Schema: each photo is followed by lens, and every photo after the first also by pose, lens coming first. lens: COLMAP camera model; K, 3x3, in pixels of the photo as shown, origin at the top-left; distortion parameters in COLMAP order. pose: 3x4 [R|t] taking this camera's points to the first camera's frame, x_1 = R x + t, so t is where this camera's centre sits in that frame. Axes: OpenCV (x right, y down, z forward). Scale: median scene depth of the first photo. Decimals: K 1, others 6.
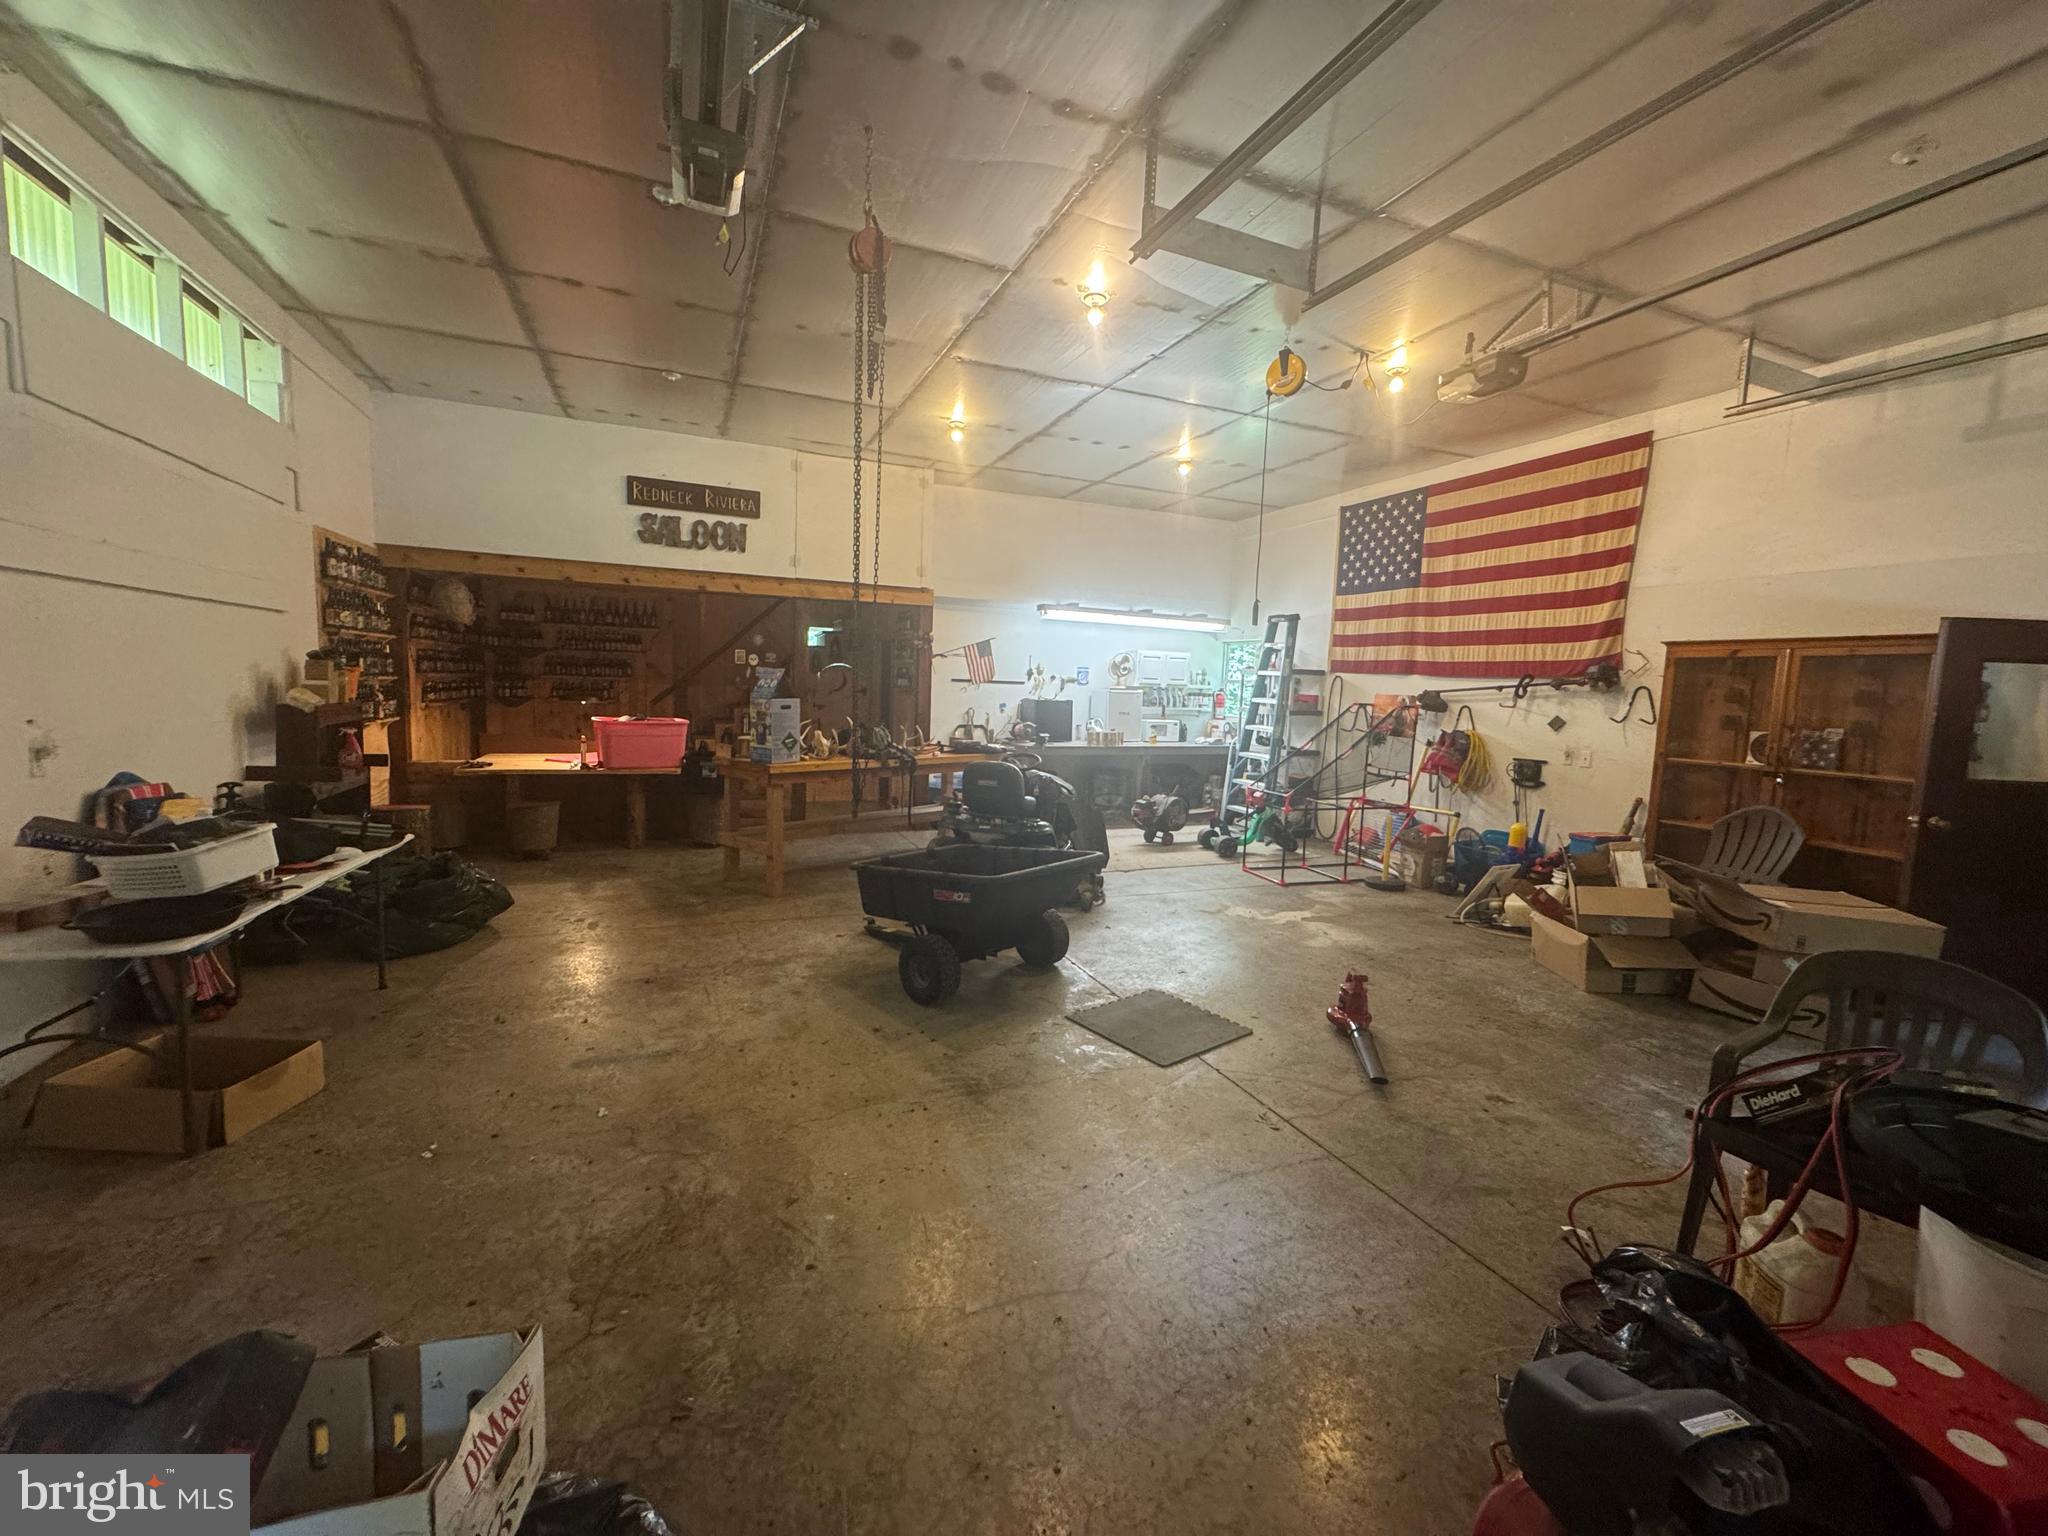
lens RADIAL K [[822.5, 0, 1022.2], [0, 822.5, 767.7], [0, 0, 1]] dist [0.000706, 0.000447]
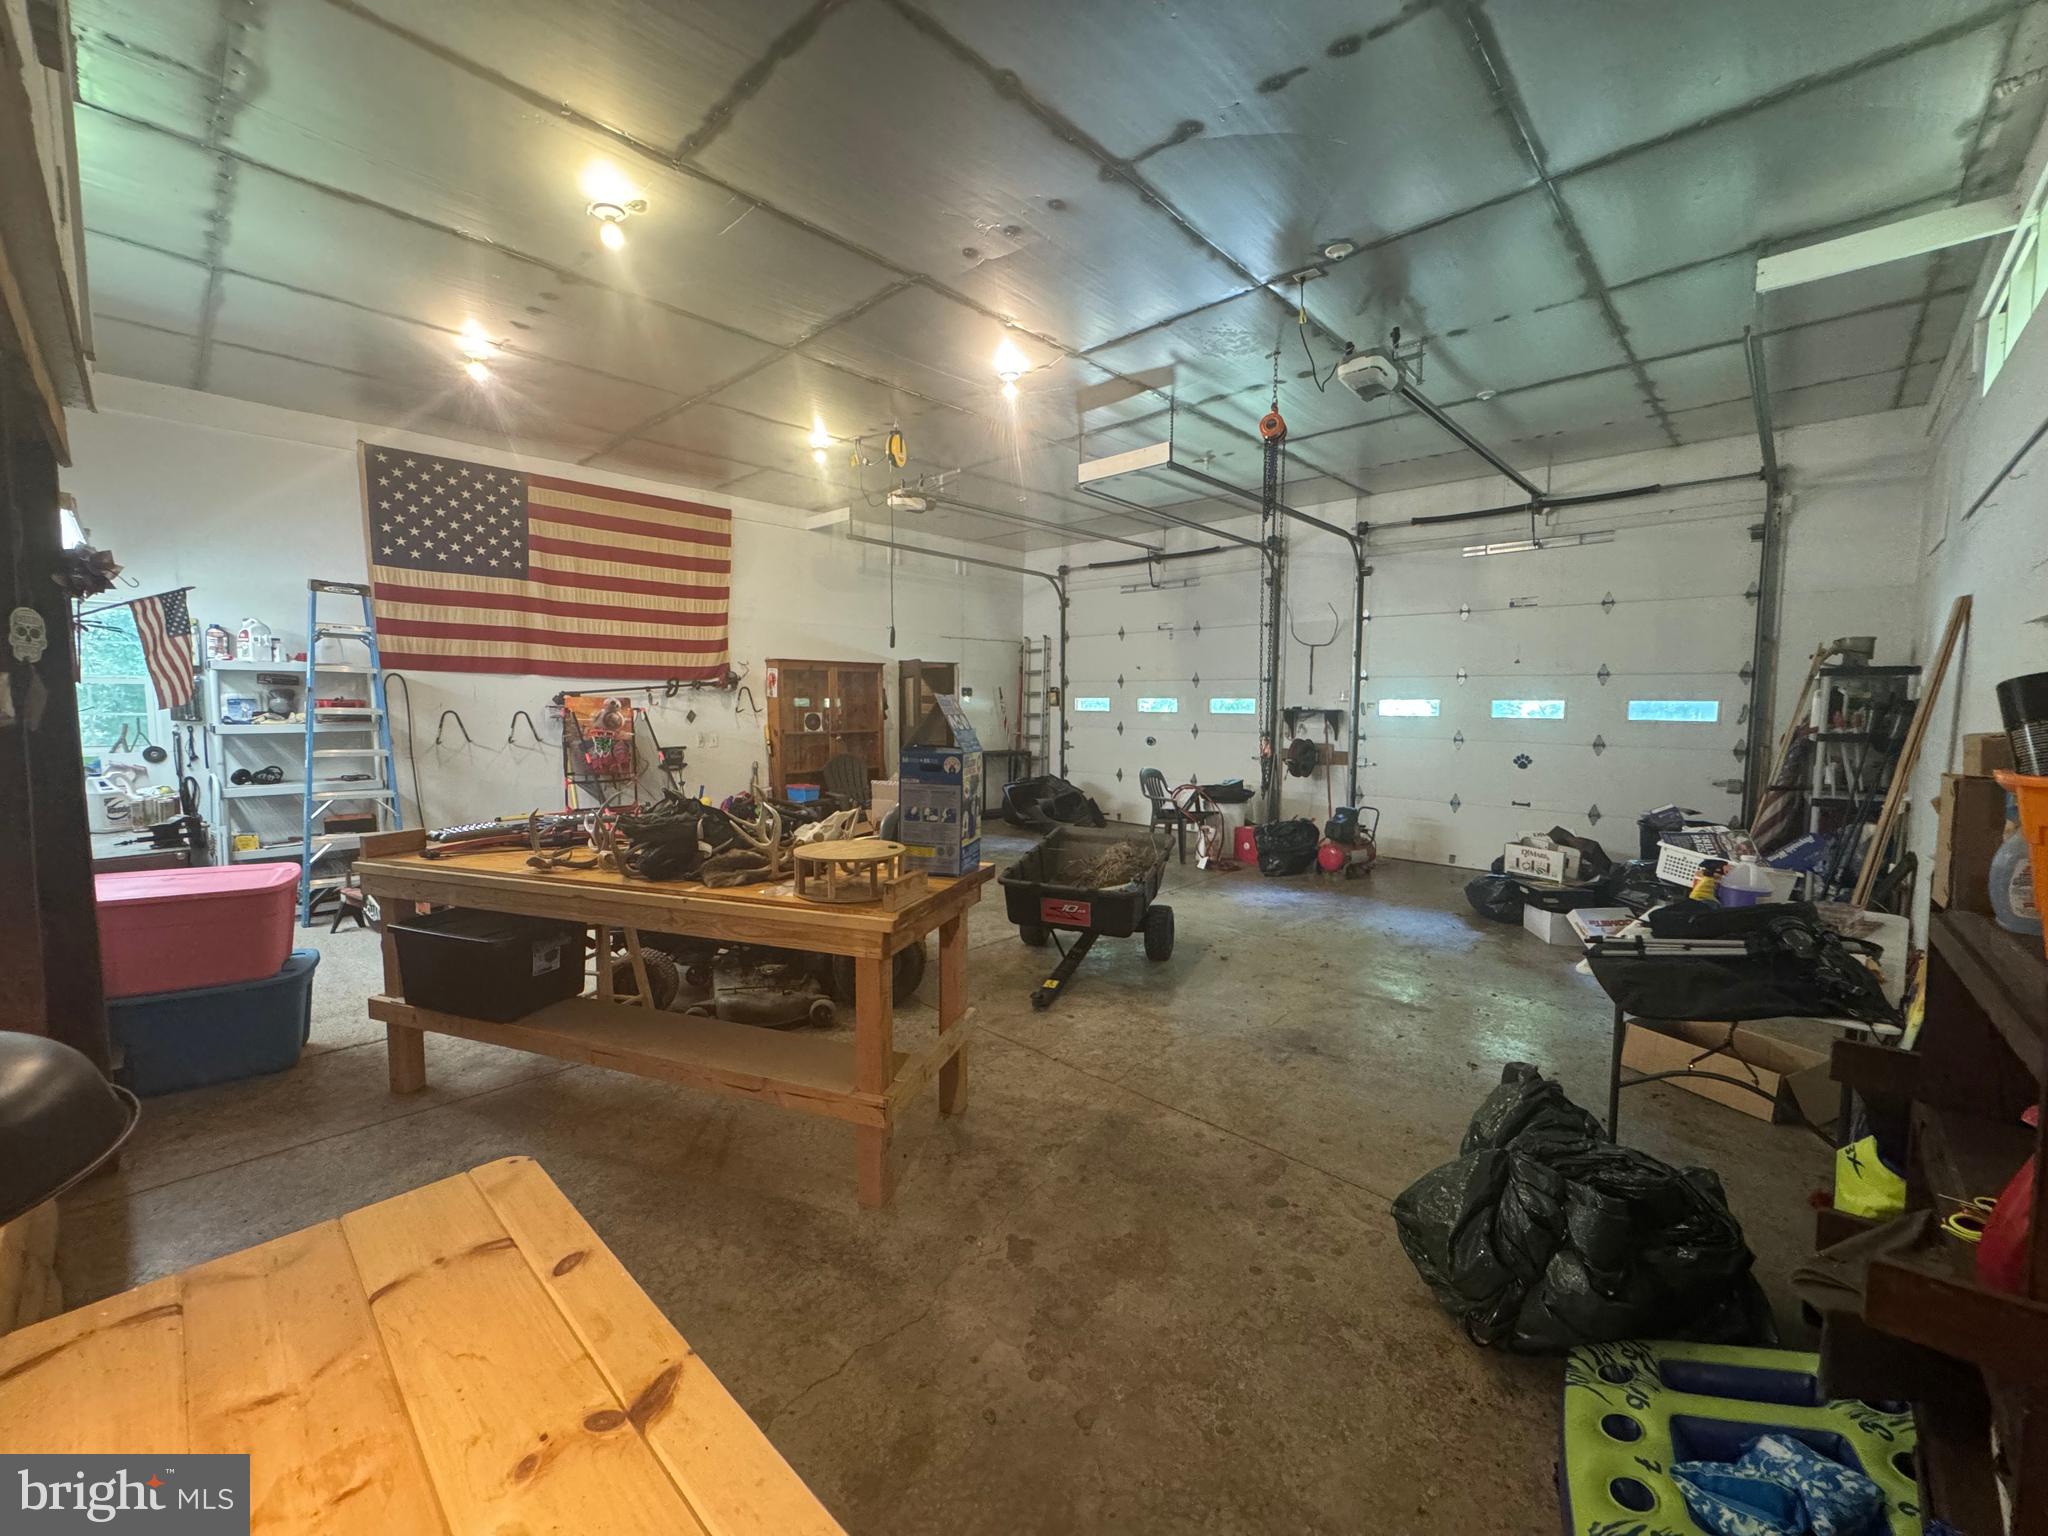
lens RADIAL K [[822.5, 0, 1024.5], [0, 822.5, 763.4], [0, 0, 1]] dist [0.000706, 0.000447]
pose [[-0.403257, -0.111165, 0.908309, -0.622325], [0.070864, 0.985820, 0.152112, -0.119273], [-0.912339, 0.125707, -0.389661, 0.890699]]
